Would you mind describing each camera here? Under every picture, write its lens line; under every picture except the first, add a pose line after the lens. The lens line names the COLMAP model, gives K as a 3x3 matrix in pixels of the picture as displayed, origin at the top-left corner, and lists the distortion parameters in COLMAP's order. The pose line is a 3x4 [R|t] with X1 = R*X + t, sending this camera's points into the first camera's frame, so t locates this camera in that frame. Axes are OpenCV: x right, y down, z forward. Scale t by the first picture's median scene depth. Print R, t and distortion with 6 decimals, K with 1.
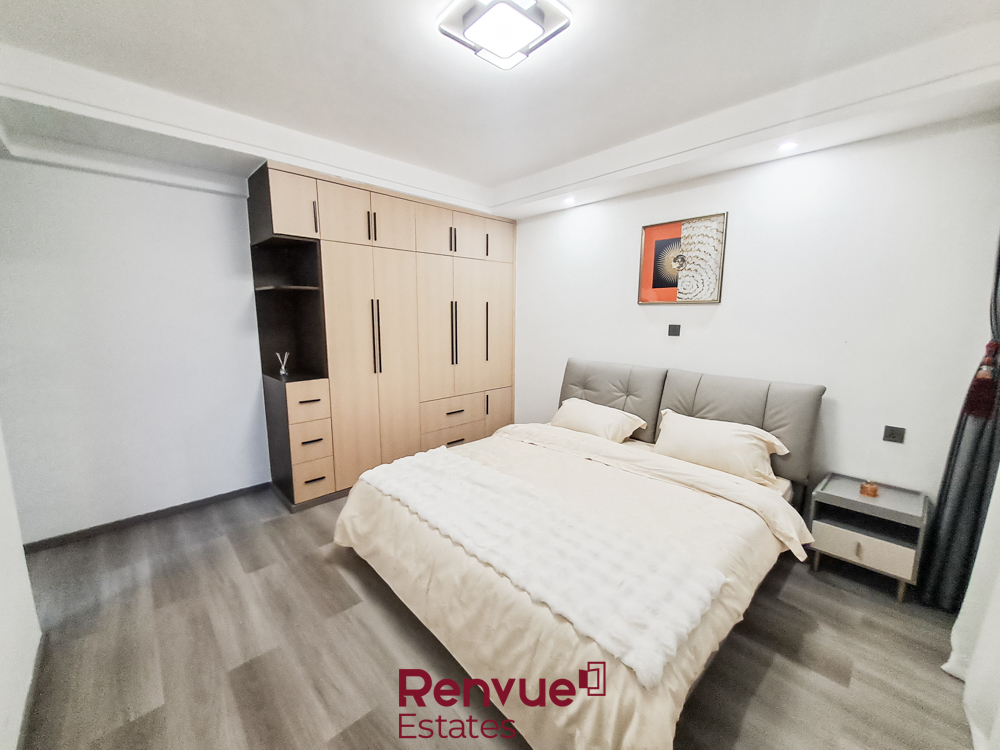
lens RADIAL K [[398.8, 0, 492.6], [0, 398.8, 369.1], [0, 0, 1]] dist [-0.000454, -0.000163]
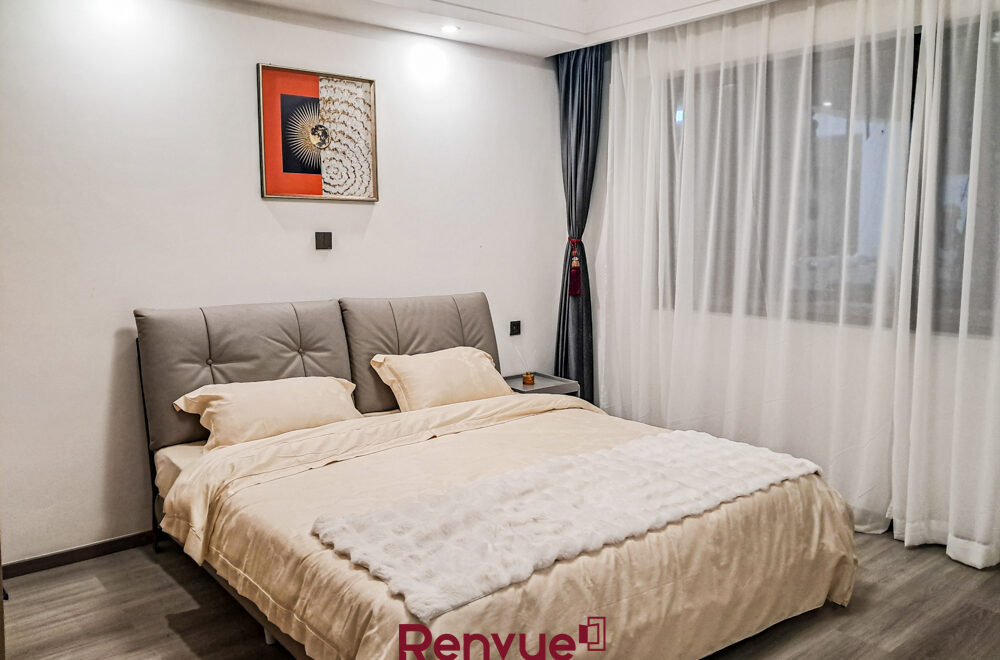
lens RADIAL K [[780.0, 0, 509.5], [0, 780.0, 325.1], [0, 0, 1]] dist [0.008162, -0.006740]
pose [[0.044582, -0.121023, 0.991648, -0.837483], [0.137122, 0.983981, 0.113922, -0.068299], [-0.989550, 0.130898, 0.060463, 0.667030]]
